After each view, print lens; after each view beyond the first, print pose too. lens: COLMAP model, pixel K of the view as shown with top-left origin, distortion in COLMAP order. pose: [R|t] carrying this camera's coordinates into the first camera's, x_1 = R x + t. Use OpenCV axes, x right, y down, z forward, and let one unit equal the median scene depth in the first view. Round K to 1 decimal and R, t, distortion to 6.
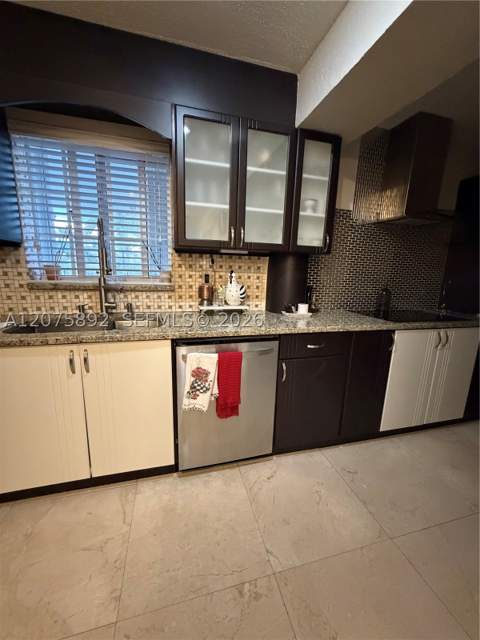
lens RADIAL K [[256.1, 0, 241.5], [0, 256.1, 318.1], [0, 0, 1]] dist [-0.000753, 0.000504]
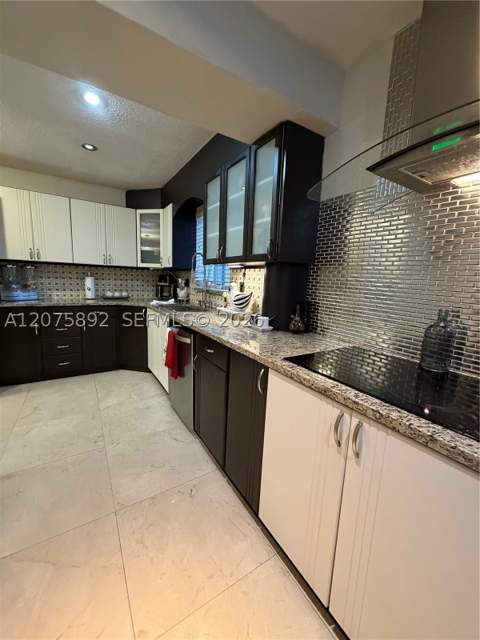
lens RADIAL K [[256.1, 0, 241.5], [0, 256.1, 318.1], [0, 0, 1]] dist [-0.000753, 0.000504]
pose [[0.294906, 0.125680, -0.947225, 1.231220], [-0.214918, 0.974636, 0.062405, -0.105035], [0.931043, 0.185172, 0.314437, 0.729860]]
